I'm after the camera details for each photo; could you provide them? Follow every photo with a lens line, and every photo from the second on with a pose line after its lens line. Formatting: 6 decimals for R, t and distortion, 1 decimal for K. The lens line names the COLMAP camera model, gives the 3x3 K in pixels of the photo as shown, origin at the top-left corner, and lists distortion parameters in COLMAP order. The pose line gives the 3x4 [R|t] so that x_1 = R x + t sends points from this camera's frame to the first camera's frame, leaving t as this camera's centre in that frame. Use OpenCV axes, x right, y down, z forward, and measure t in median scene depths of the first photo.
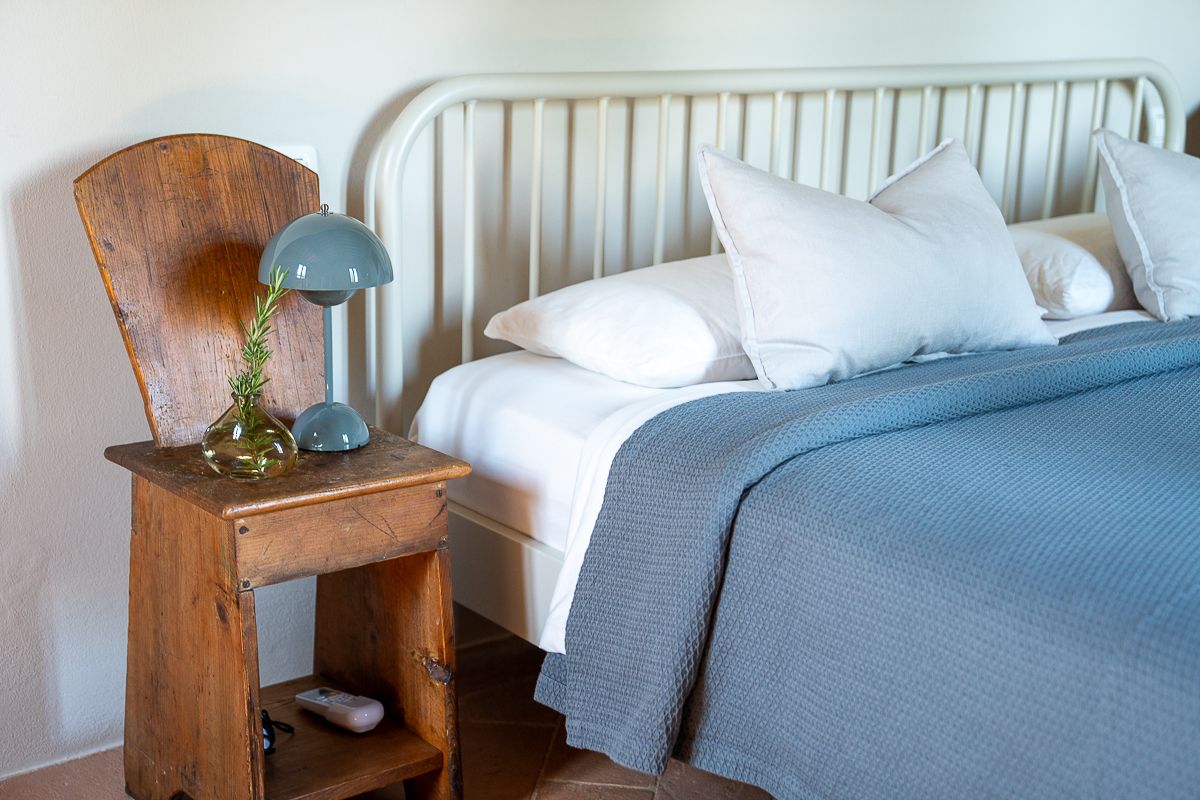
lens RADIAL K [[1784.9, 0, 600.0], [0, 1784.9, 400.0], [0, 0, 1]] dist [0.231514, -0.006638]
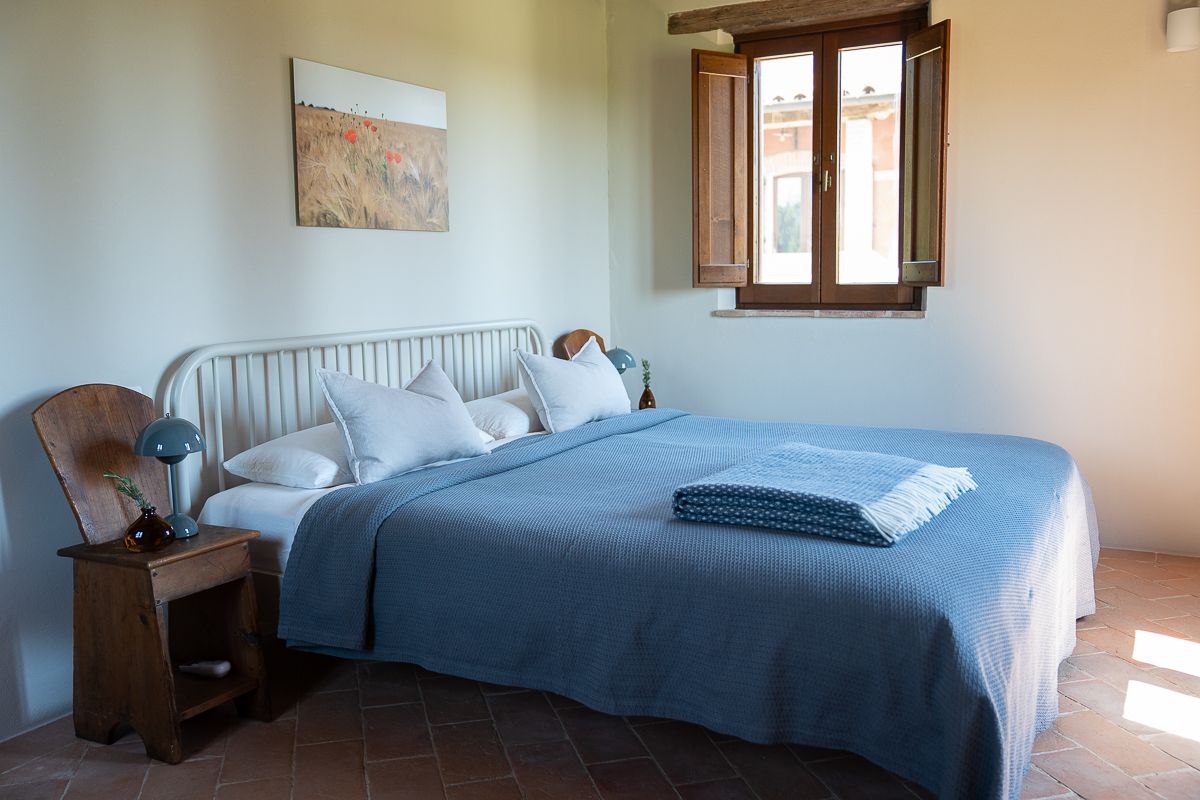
lens RADIAL K [[1086.8, 0, 600.0], [0, 1086.8, 400.0], [0, 0, 1]] dist [0.003427, 0.004603]
pose [[0.922438, -0.094463, 0.374413, -0.158717], [0.137890, 0.986269, -0.090884, 0.053145], [-0.360687, 0.135463, 0.922797, -0.281758]]
